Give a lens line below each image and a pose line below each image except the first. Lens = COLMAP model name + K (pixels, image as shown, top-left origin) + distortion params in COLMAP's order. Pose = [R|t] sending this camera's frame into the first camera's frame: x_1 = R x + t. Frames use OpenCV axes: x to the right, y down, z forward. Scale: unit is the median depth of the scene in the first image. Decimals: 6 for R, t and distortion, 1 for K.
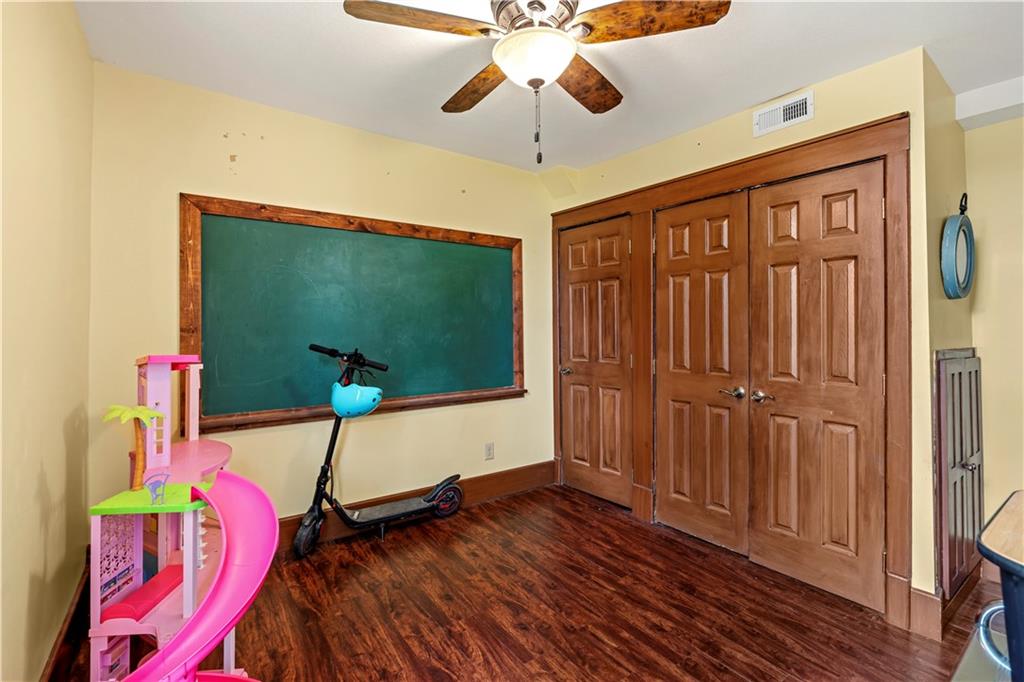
lens RADIAL K [[454.0, 0, 530.5], [0, 454.0, 324.1], [0, 0, 1]] dist [-0.001430, -0.000220]
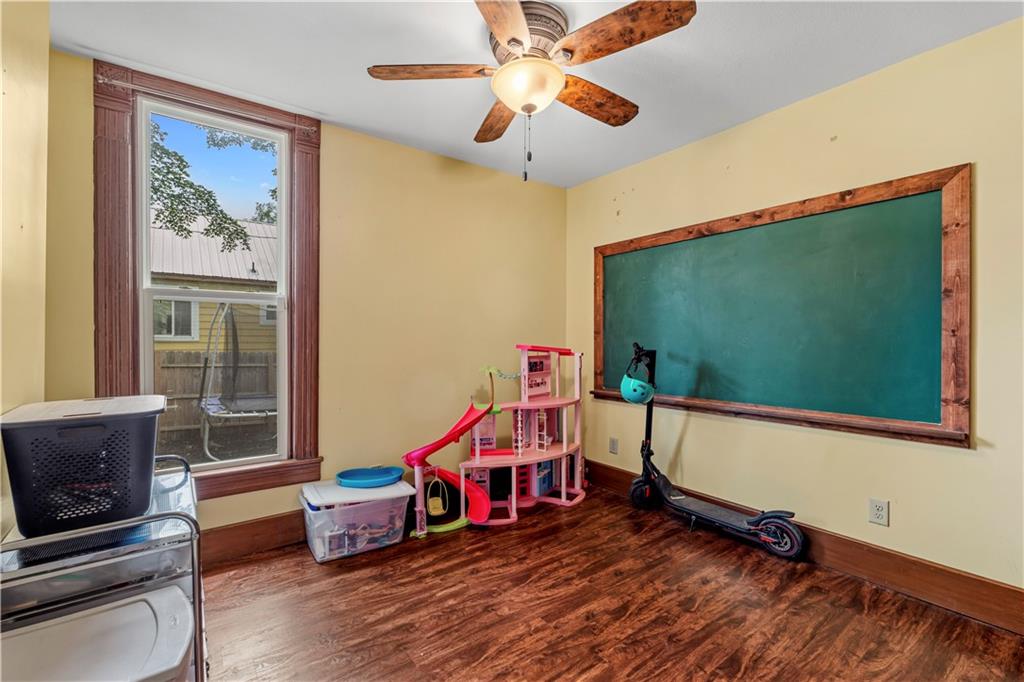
lens RADIAL K [[454.0, 0, 514.3], [0, 454.0, 341.5], [0, 0, 1]] dist [-0.001430, -0.000220]
pose [[0.005427, 0.007022, -0.999961, 0.733552], [0.013339, 0.999886, 0.007094, 0.026105], [0.999896, -0.013377, 0.005332, 0.608232]]
